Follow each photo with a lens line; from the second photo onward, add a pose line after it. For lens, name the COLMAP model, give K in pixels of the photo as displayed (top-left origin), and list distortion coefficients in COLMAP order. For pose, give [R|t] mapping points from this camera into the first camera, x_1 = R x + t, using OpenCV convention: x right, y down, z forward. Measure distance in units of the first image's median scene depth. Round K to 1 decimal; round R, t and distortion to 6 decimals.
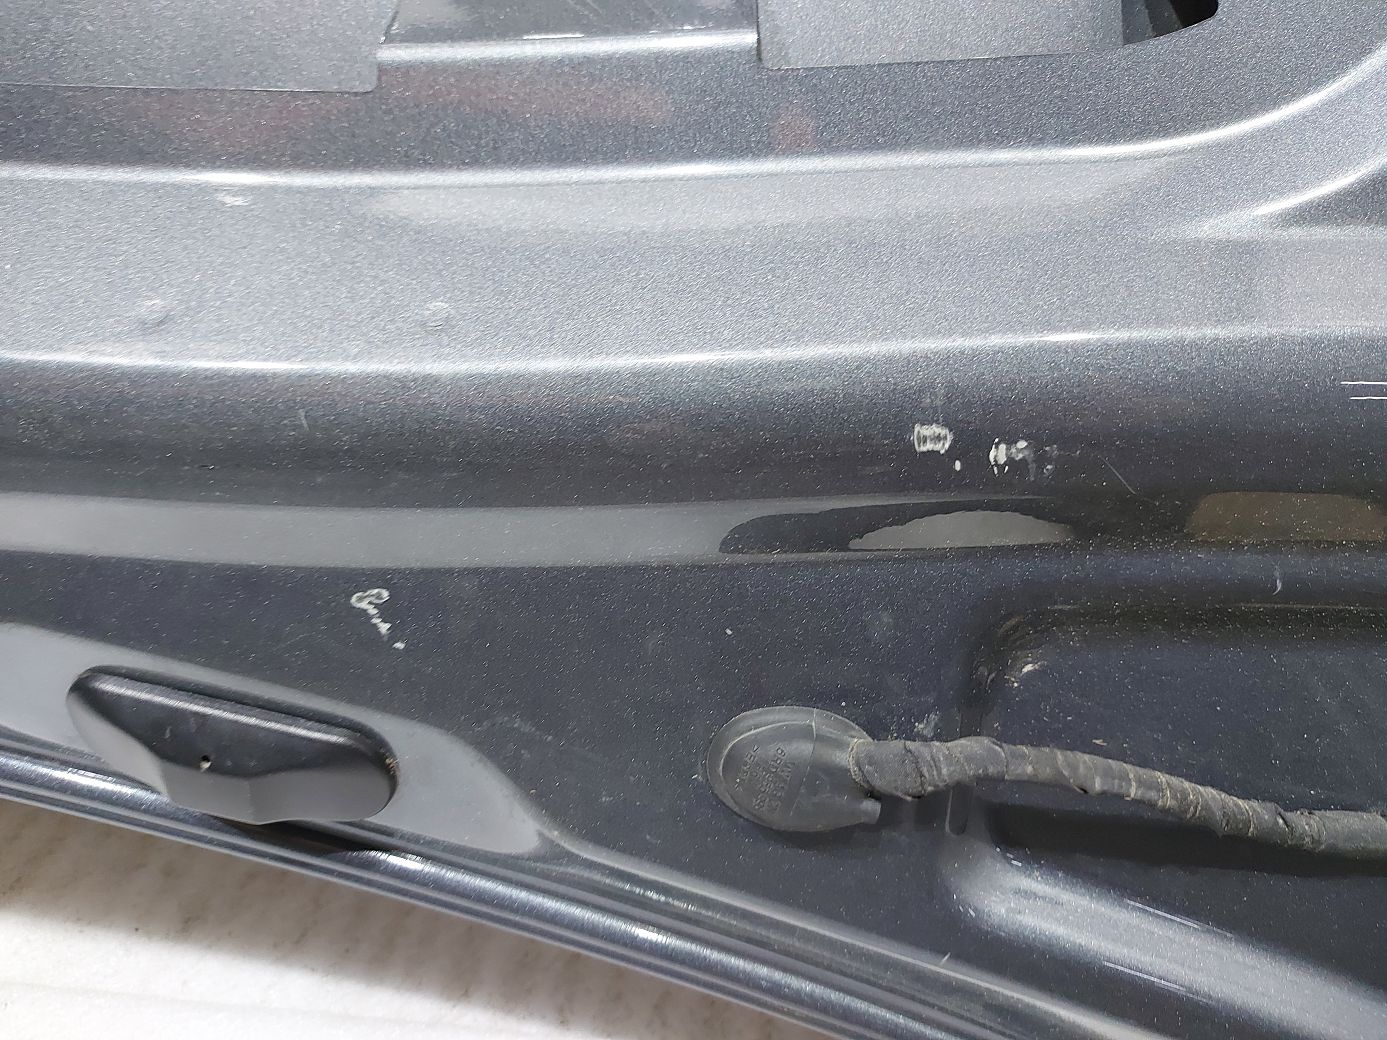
lens RADIAL K [[1080.7, 0, 693.5], [0, 1080.7, 520.0], [0, 0, 1]] dist [-0.010789, -0.007111]
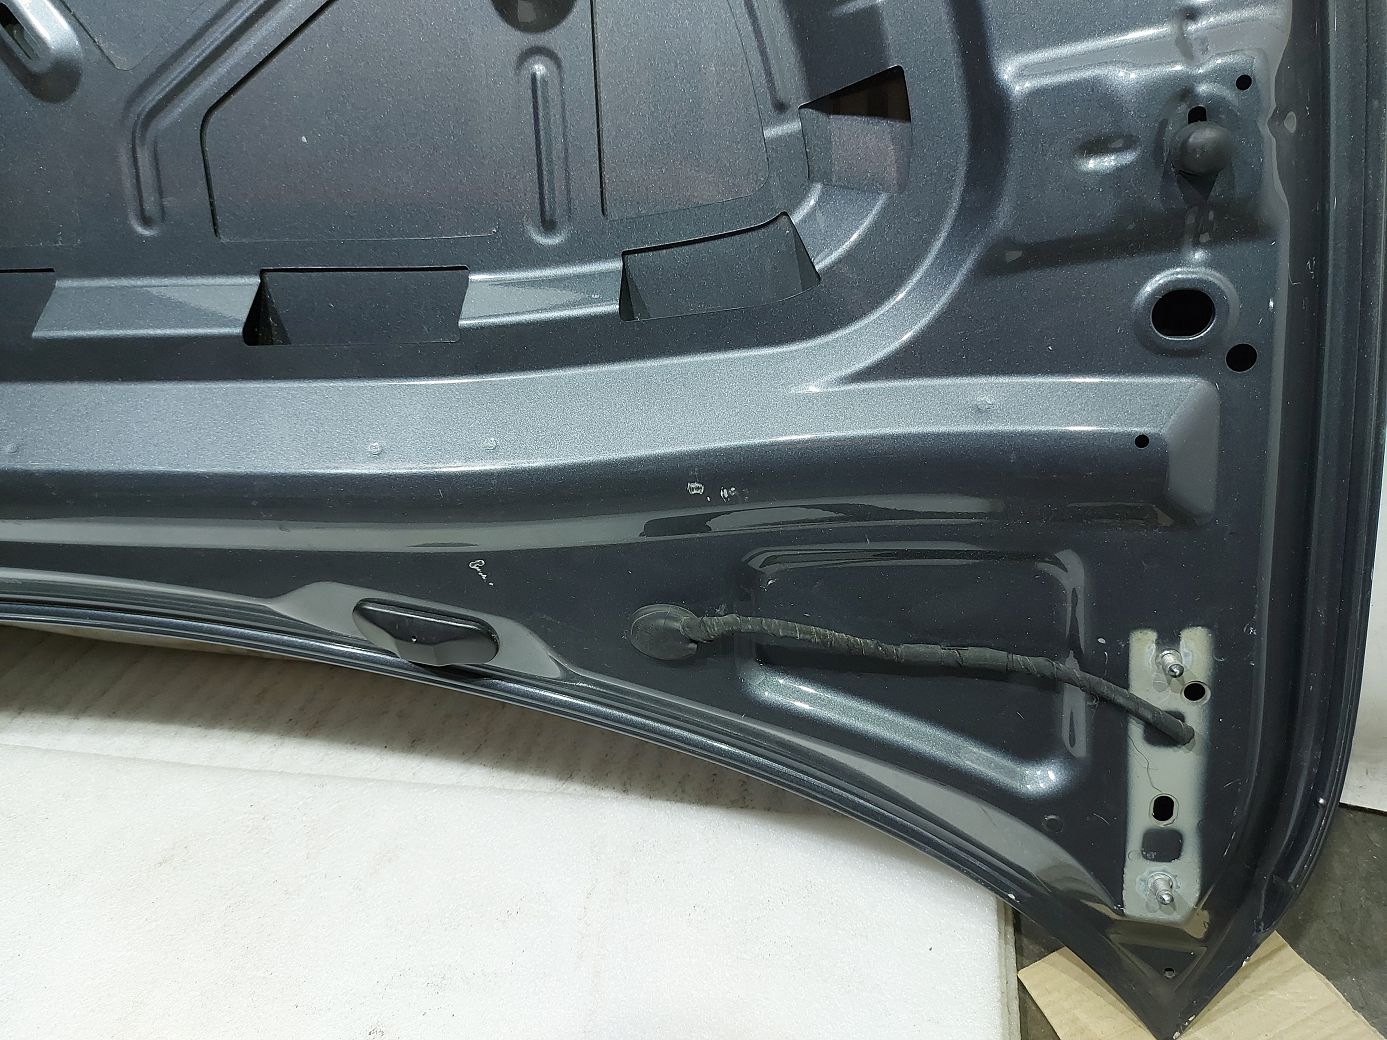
lens RADIAL K [[1080.7, 0, 693.5], [0, 1080.7, 520.0], [0, 0, 1]] dist [-0.010789, -0.007111]
pose [[0.985290, -0.051406, -0.162978, 0.504472], [0.065247, 0.994597, 0.080744, -0.166957], [0.157946, -0.090190, 0.983320, -1.108406]]
